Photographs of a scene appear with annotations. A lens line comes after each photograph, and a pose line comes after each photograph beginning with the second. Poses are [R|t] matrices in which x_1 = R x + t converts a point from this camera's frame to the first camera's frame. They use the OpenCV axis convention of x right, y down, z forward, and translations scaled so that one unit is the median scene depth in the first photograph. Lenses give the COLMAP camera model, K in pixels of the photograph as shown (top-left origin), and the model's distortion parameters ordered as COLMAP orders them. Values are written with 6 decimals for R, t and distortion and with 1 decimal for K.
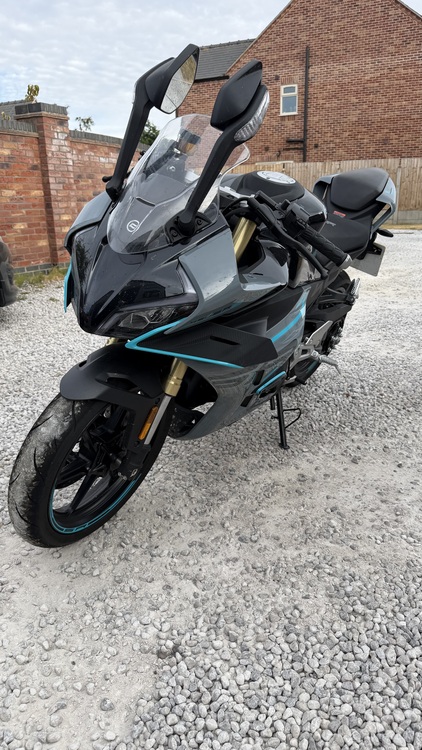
lens RADIAL K [[542.6, 0, 210.0], [0, 542.6, 374.2], [0, 0, 1]] dist [0.013225, -0.027301]
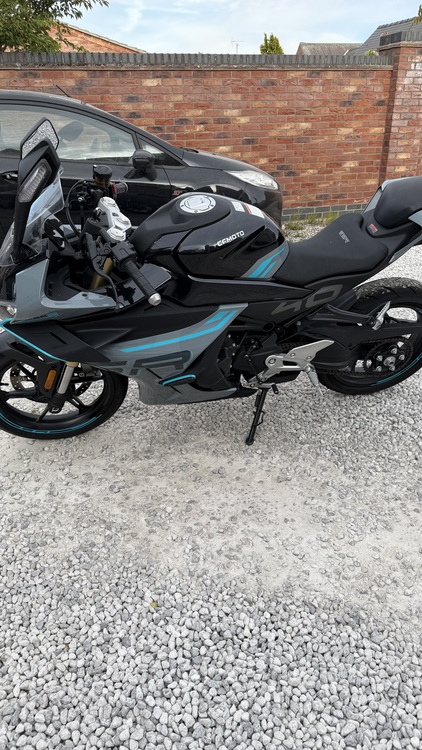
lens RADIAL K [[542.6, 0, 212.0], [0, 542.6, 376.1], [0, 0, 1]] dist [0.013225, -0.027301]
pose [[0.703607, 0.311901, -0.638479, 0.245605], [-0.210184, 0.949664, 0.232293, -0.075316], [0.678793, -0.029245, 0.733747, 0.056046]]
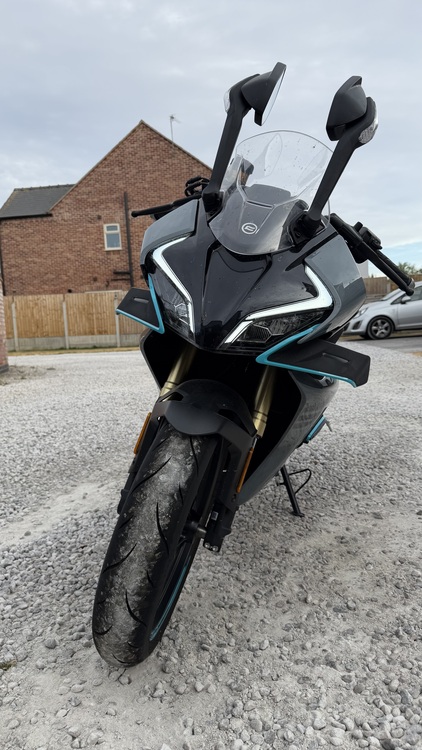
lens RADIAL K [[542.6, 0, 215.4], [0, 542.6, 372.7], [0, 0, 1]] dist [0.013225, -0.027301]
pose [[0.939113, -0.056631, 0.338910, -0.097285], [0.135759, 0.967229, -0.214565, 0.026616], [-0.315652, 0.247510, 0.916025, 0.050943]]
